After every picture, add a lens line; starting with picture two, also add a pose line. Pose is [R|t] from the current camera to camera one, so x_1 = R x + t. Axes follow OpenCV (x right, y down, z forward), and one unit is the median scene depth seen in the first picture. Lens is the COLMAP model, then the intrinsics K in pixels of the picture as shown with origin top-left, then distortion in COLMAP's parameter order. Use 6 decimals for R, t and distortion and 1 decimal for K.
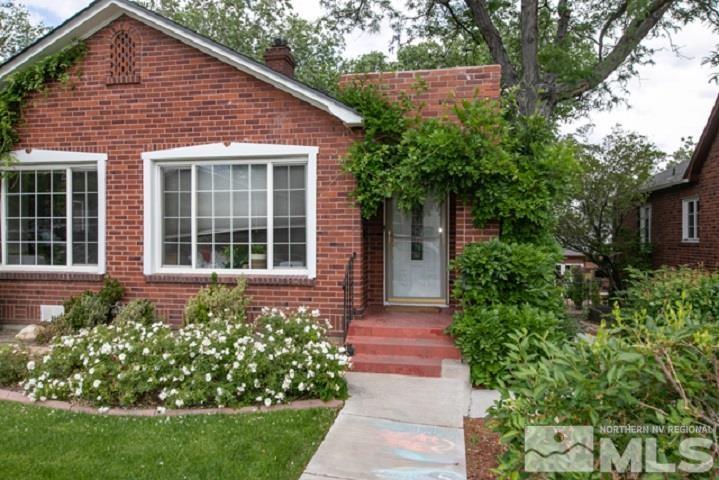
lens RADIAL K [[486.7, 0, 356.9], [0, 486.7, 236.7], [0, 0, 1]] dist [0.029093, -0.002017]
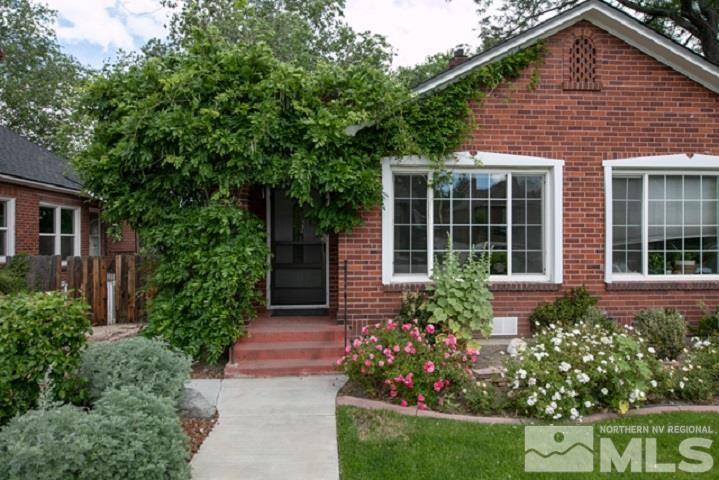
lens RADIAL K [[457.6, 0, 364.9], [0, 457.6, 241.3], [0, 0, 1]] dist [0.024401, 0.001357]
pose [[0.959057, -0.001963, 0.283206, -1.165461], [0.003531, 0.999981, -0.005026, -0.003872], [-0.283191, 0.005821, 0.959046, 0.237853]]
